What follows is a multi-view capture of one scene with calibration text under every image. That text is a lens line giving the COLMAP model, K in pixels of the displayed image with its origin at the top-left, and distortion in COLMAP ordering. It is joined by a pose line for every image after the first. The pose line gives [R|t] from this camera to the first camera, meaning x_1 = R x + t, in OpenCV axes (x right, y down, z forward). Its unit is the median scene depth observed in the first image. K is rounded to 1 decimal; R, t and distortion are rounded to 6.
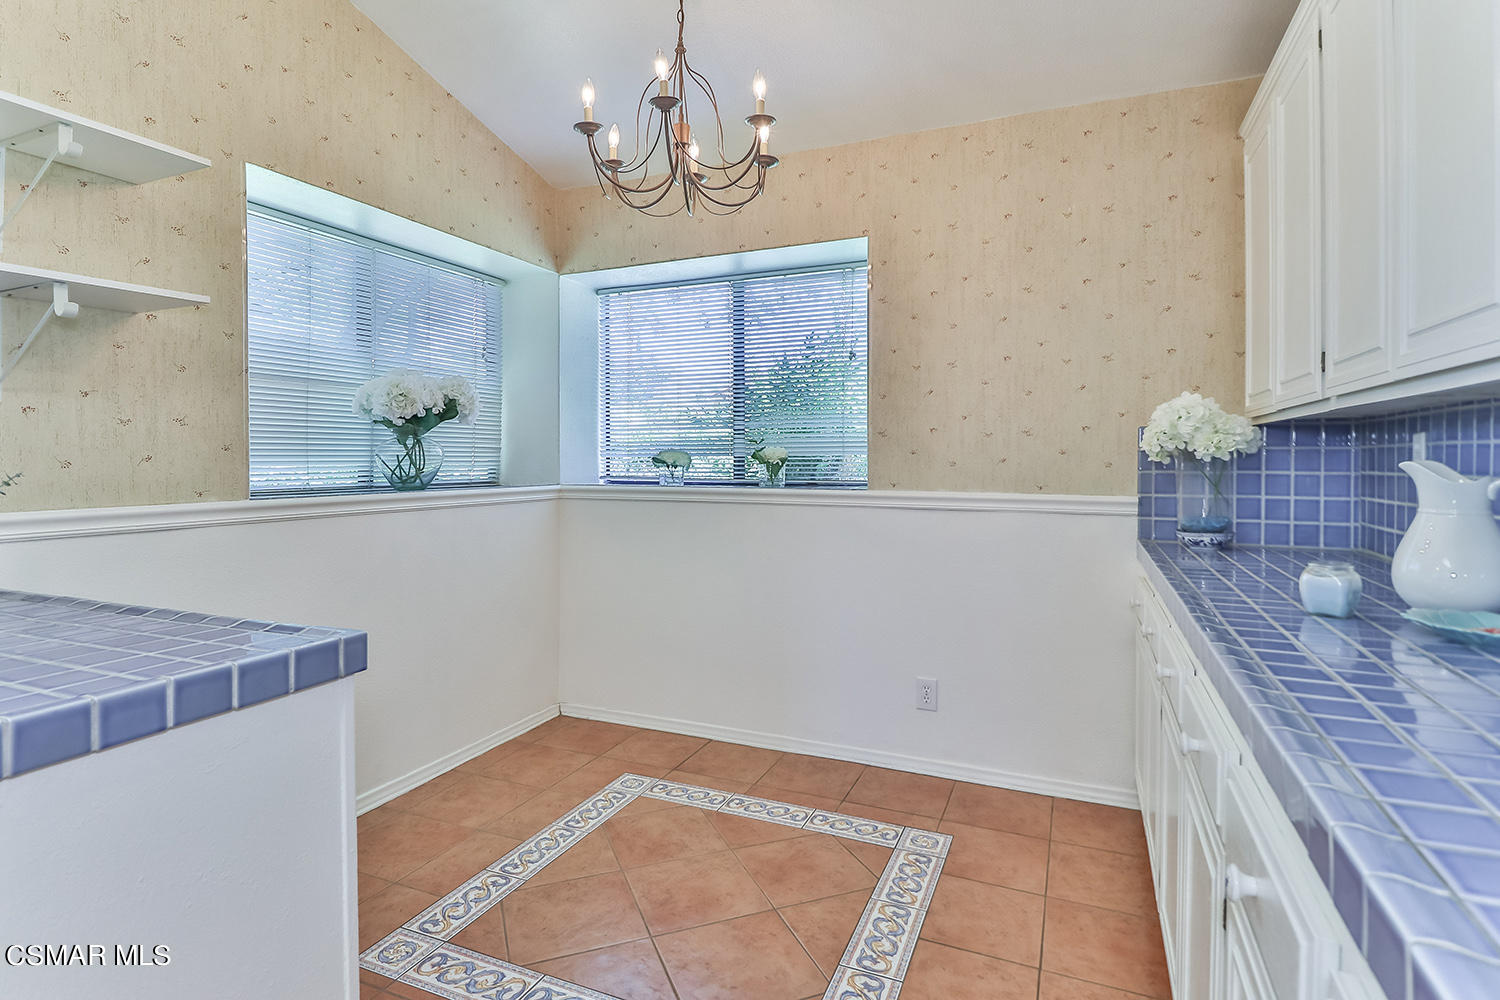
lens RADIAL K [[778.9, 0, 741.8], [0, 778.9, 468.5], [0, 0, 1]] dist [0.005169, -0.013825]
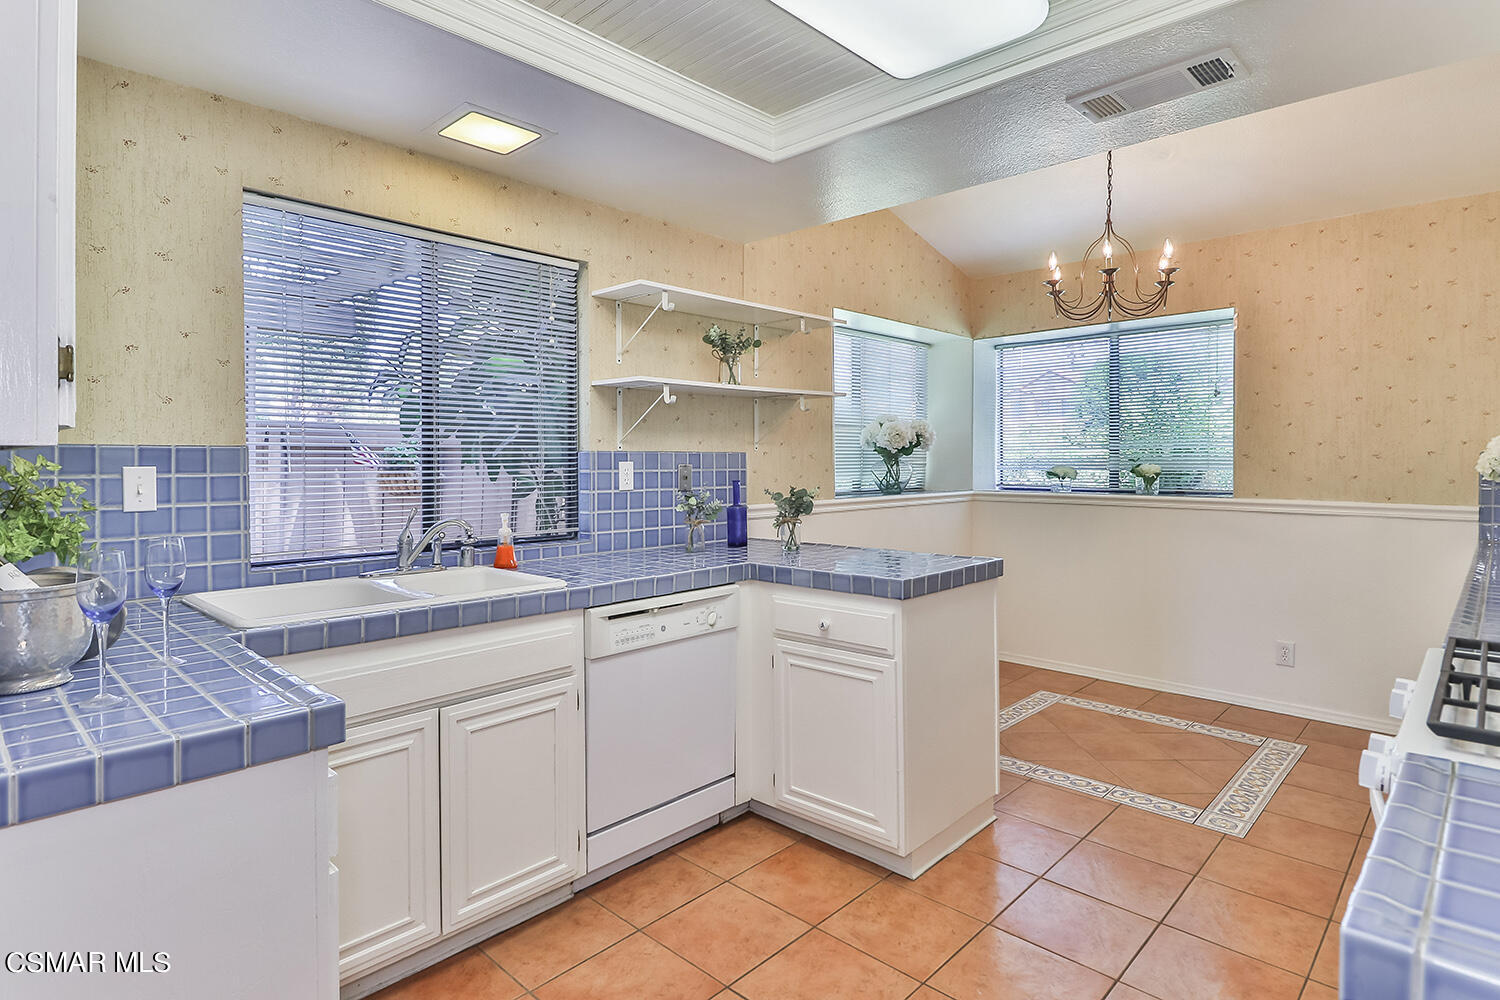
lens RADIAL K [[778.9, 0, 741.8], [0, 778.9, 468.5], [0, 0, 1]] dist [0.005169, -0.013825]
pose [[0.933779, 0.002375, -0.357842, -0.154515], [-0.002163, 0.999997, 0.000992, -0.023545], [0.357843, -0.000152, 0.933782, -0.571510]]
